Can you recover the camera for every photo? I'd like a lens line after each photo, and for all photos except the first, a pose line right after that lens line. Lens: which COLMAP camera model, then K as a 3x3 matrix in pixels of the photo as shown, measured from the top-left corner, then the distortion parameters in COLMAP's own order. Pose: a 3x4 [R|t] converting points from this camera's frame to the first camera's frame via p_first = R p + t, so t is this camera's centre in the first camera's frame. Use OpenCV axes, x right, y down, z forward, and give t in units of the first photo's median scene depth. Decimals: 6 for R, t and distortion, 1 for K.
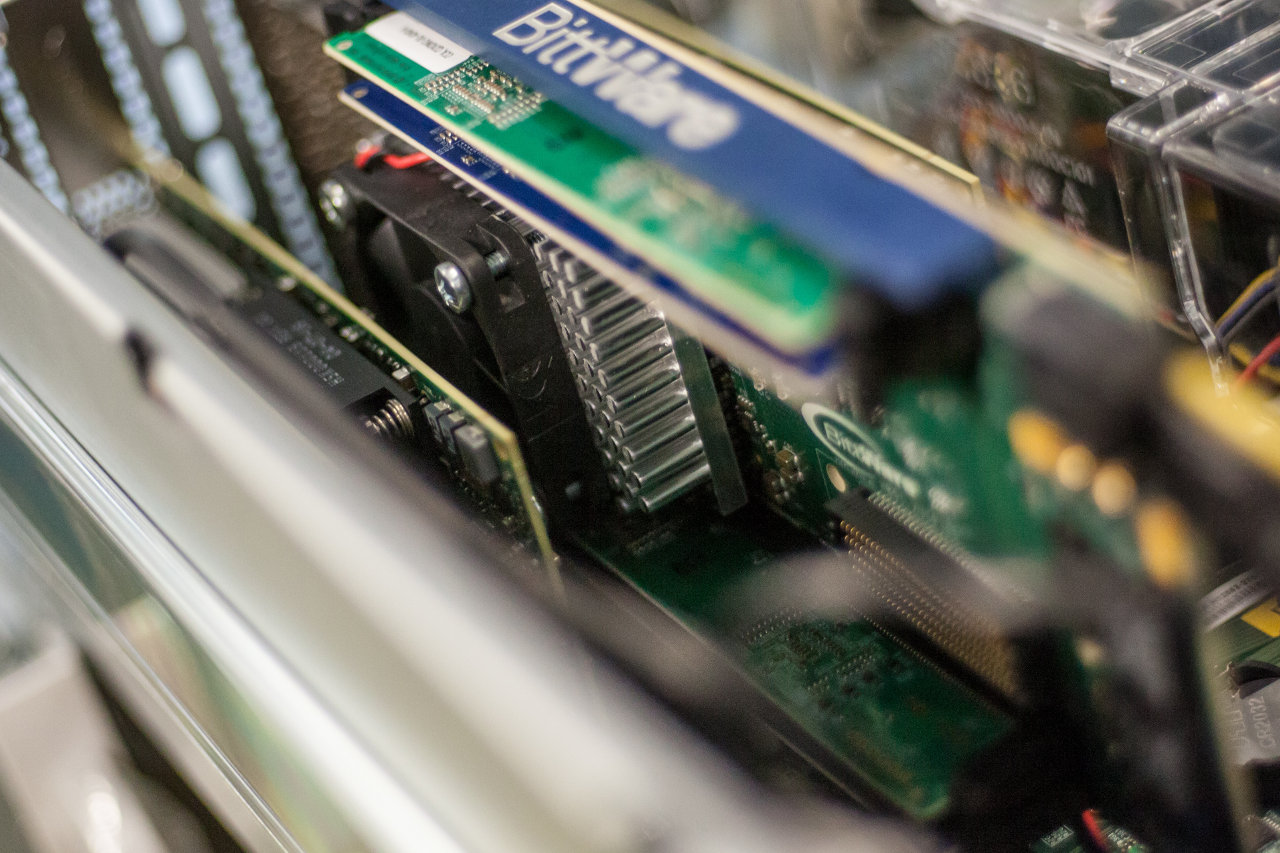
lens RADIAL K [[2919.8, 0, 640.0], [0, 2919.8, 426.5], [0, 0, 1]] dist [-0.028003, -0.168185]
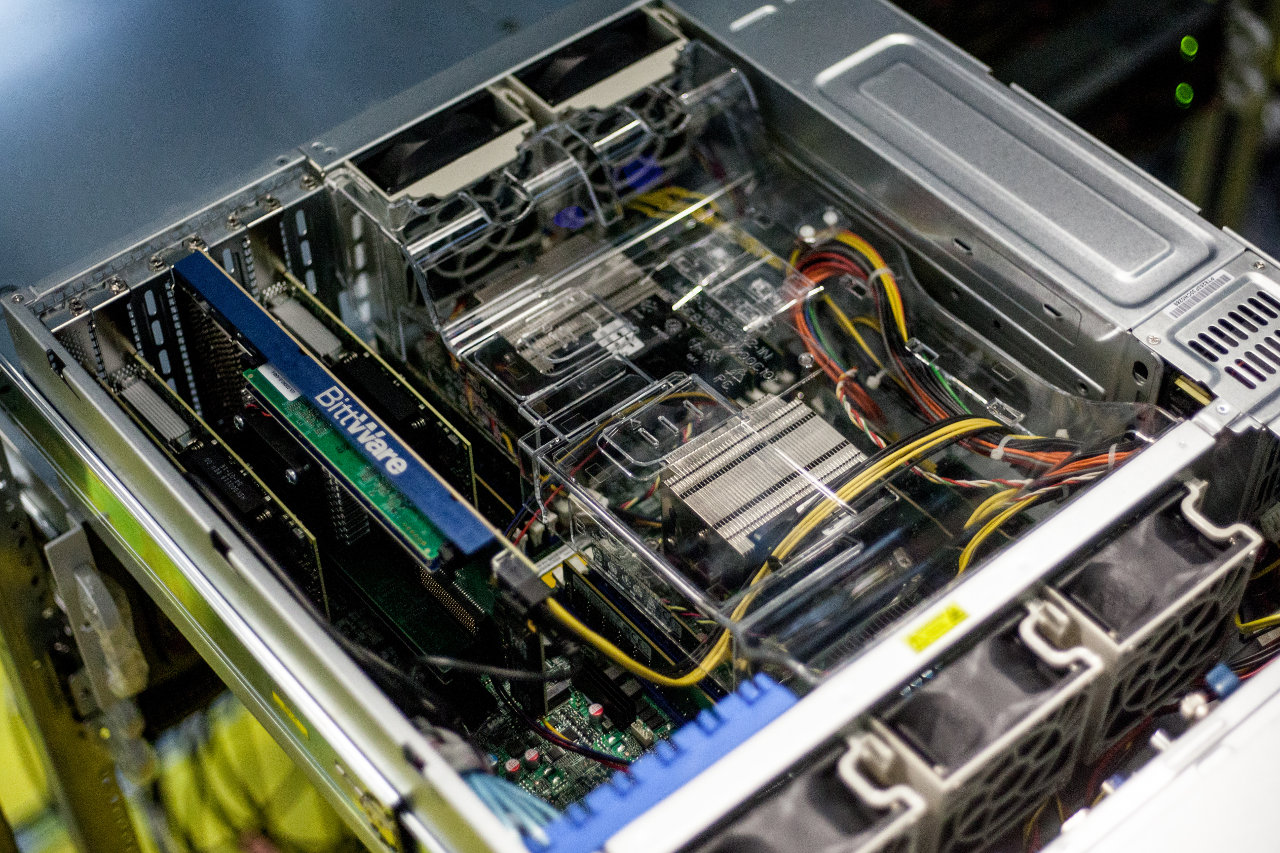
lens RADIAL K [[2177.2, 0, 640.0], [0, 2177.2, 426.5], [0, 0, 1]] dist [-0.145390, -0.029981]
pose [[0.957242, 0.044273, 0.285880, -0.355458], [-0.109444, 0.970193, 0.216214, -0.607224], [-0.267787, -0.238257, 0.933555, -1.100270]]
